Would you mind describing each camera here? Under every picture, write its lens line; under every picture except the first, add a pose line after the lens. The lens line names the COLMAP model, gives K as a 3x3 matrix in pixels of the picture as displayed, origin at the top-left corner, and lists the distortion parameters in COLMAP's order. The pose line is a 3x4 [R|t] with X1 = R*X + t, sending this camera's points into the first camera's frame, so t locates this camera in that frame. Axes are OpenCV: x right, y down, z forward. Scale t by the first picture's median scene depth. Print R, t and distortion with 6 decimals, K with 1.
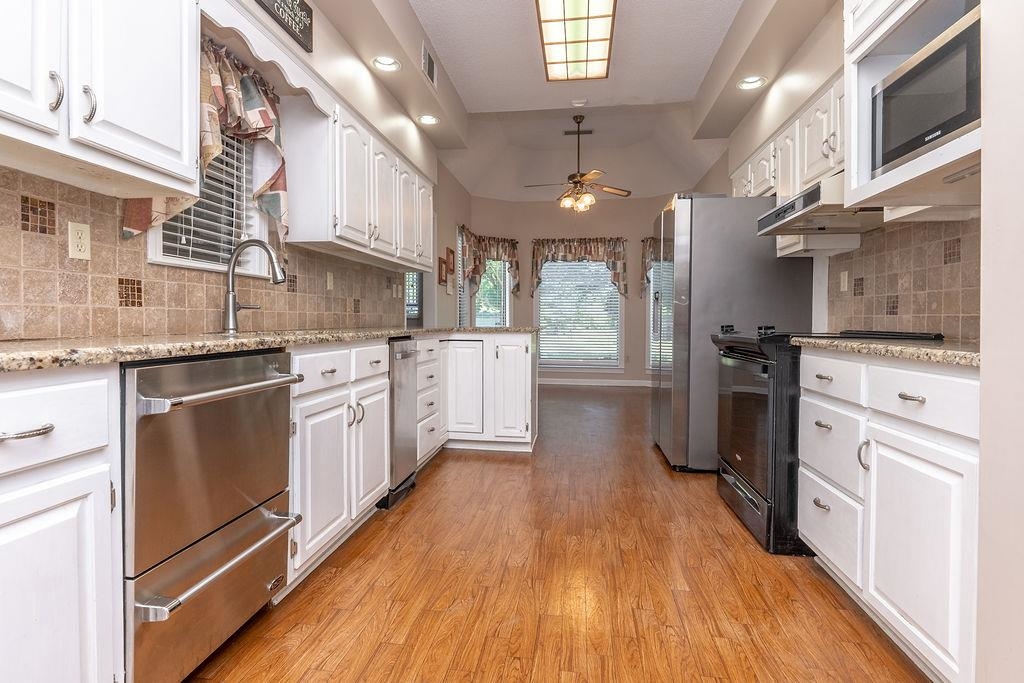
lens RADIAL K [[491.6, 0, 512.4], [0, 491.6, 331.3], [0, 0, 1]] dist [-0.011025, -0.000354]
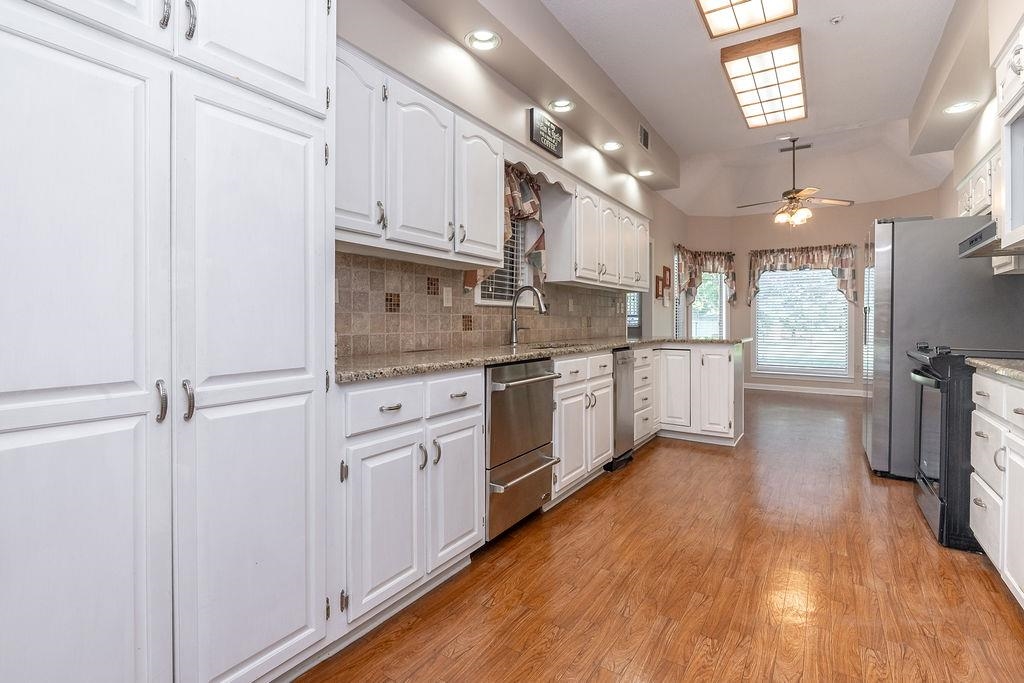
lens RADIAL K [[472.8, 0, 512.8], [0, 472.8, 332.2], [0, 0, 1]] dist [0.001753, -0.001578]
pose [[0.897770, 0.001920, -0.440460, 0.092587], [-0.002273, 0.999997, -0.000272, -0.036064], [0.440458, 0.001245, 0.897772, -0.364099]]
